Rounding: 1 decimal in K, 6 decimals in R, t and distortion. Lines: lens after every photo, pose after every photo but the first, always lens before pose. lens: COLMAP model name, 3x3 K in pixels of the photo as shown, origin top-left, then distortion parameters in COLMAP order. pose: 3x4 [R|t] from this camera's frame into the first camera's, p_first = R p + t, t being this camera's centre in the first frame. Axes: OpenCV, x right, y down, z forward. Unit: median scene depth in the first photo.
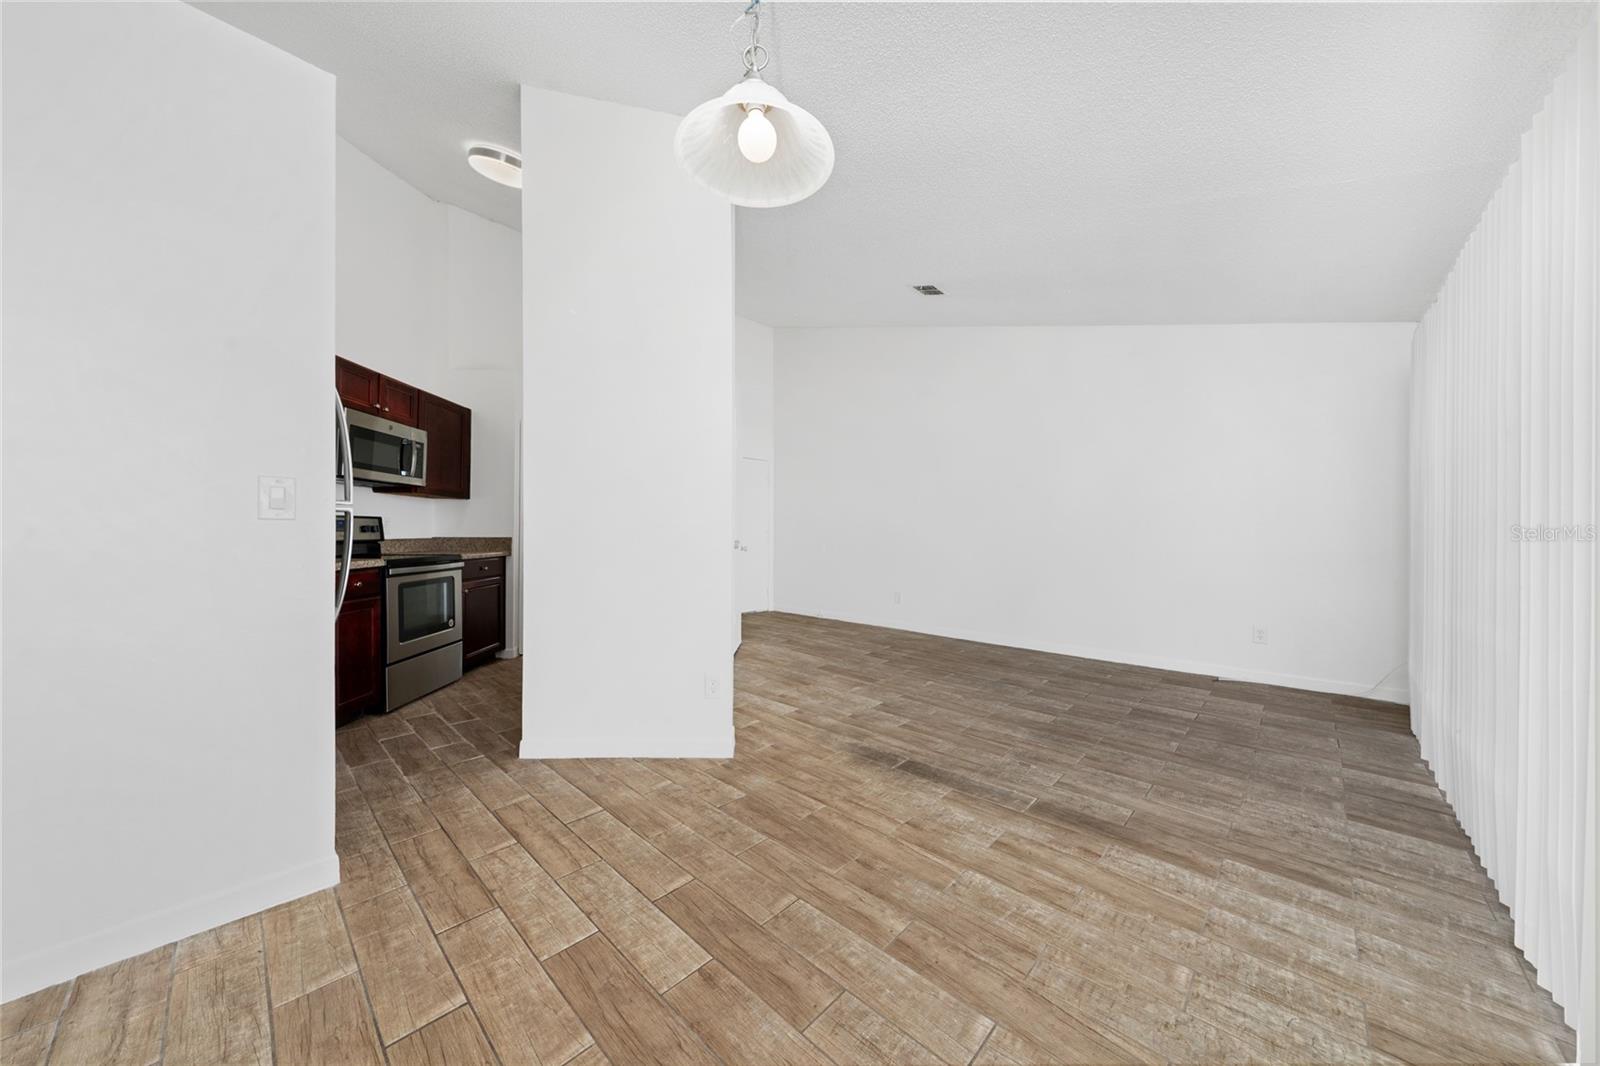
lens RADIAL K [[543.3, 0, 801.3], [0, 543.3, 541.3], [0, 0, 1]] dist [-0.007610, 0.000042]
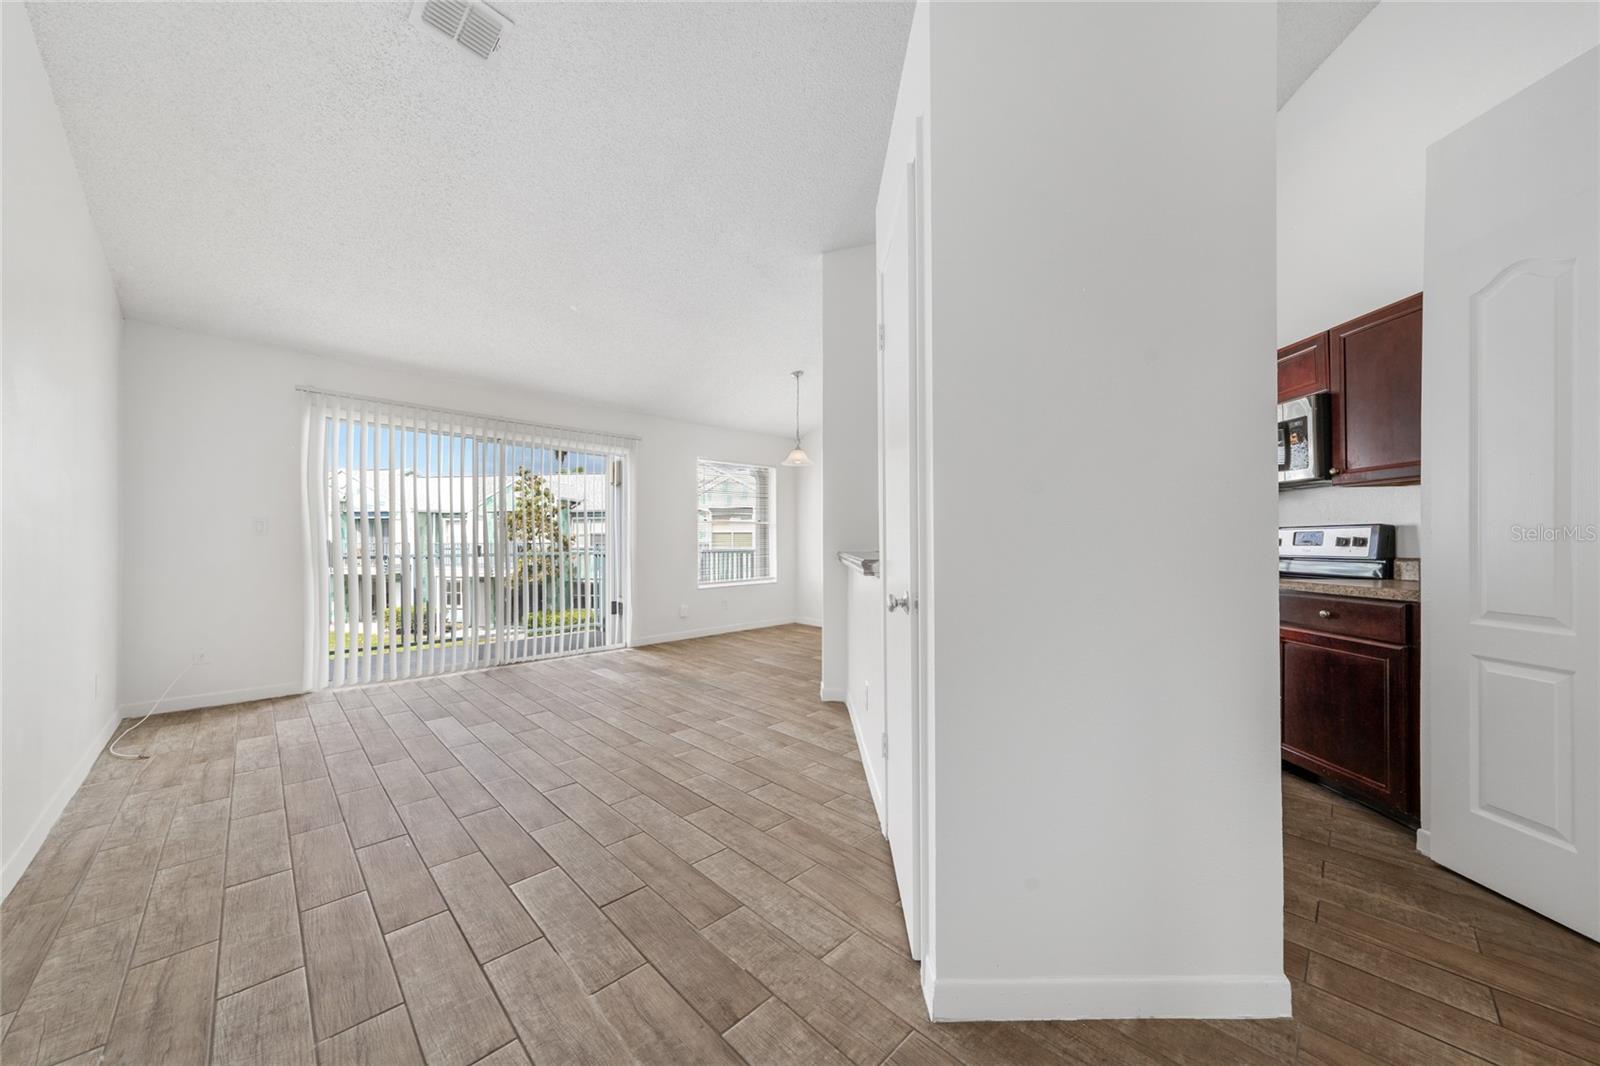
lens RADIAL K [[557.5, 0, 800.2], [0, 557.5, 539.1], [0, 0, 1]] dist [-0.000692, 0.000102]
pose [[-0.999223, -0.005645, 0.039016, -0.116430], [-0.005158, 0.999908, 0.012569, -0.042056], [-0.039084, 0.012358, -0.999160, 2.300136]]
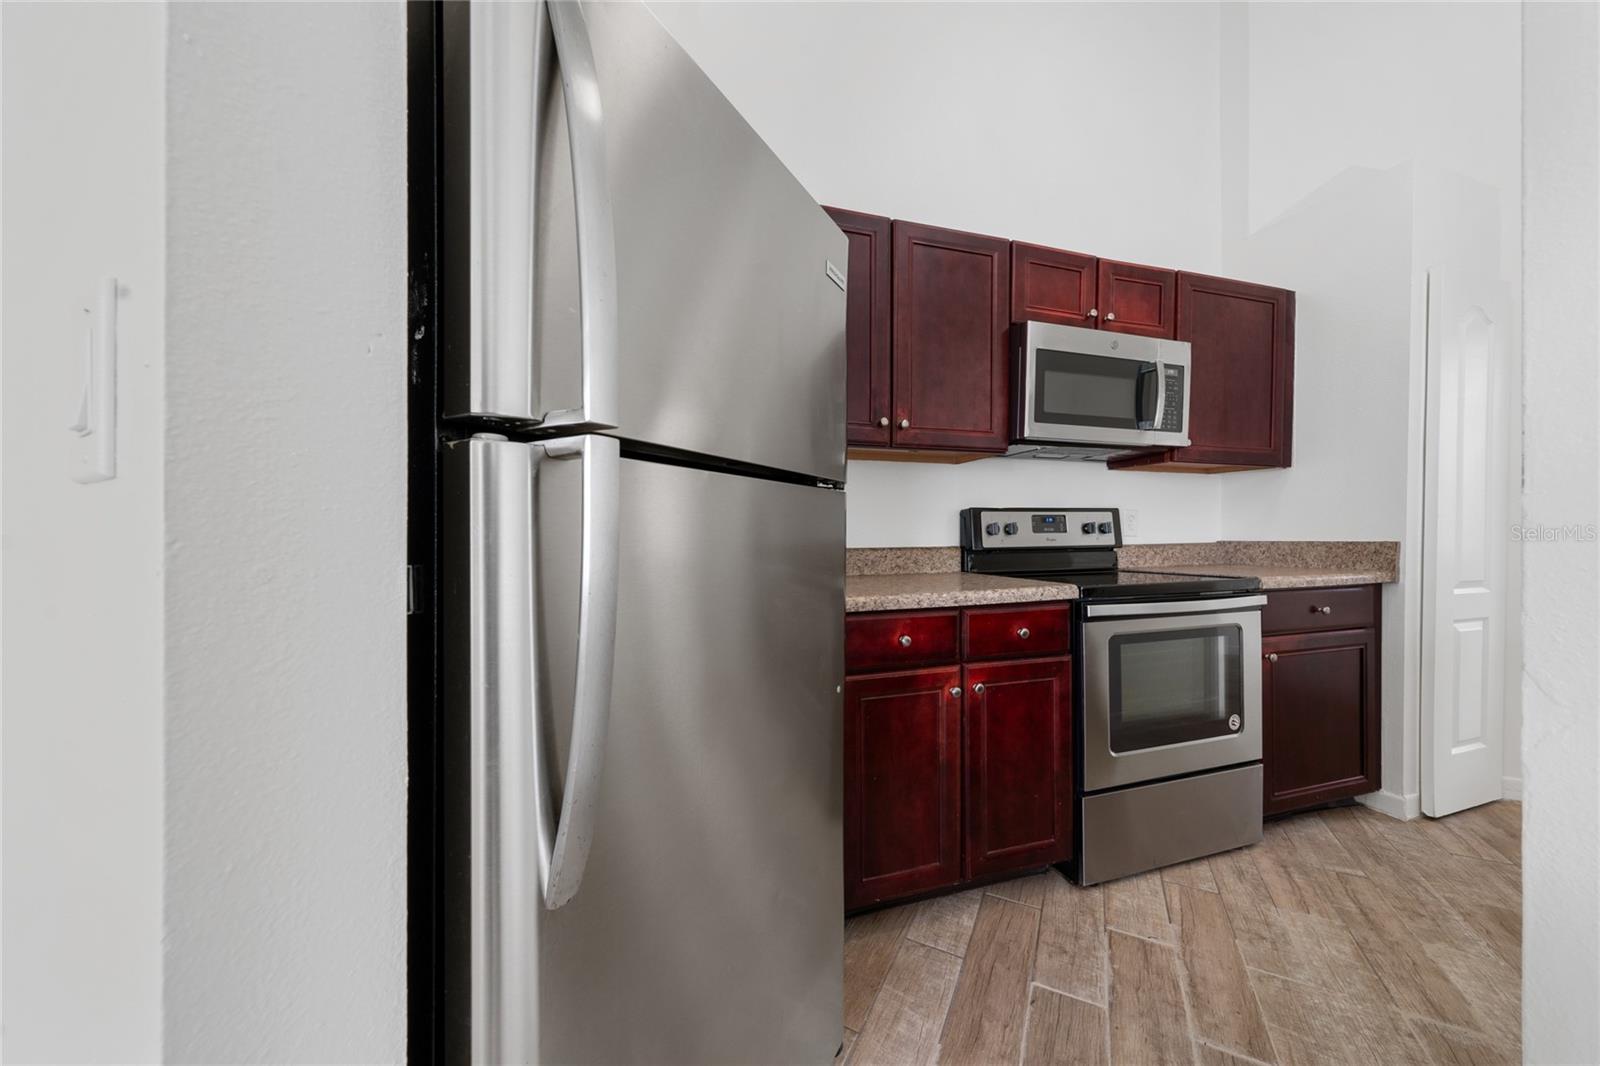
lens RADIAL K [[553.9, 0, 800.9], [0, 553.9, 537.7], [0, 0, 1]] dist [0.001124, 0.001953]
pose [[0.261698, -0.003211, -0.965145, -0.359242], [-0.006078, 0.999969, -0.004975, -0.009123], [0.965131, 0.007168, 0.261670, 0.658173]]
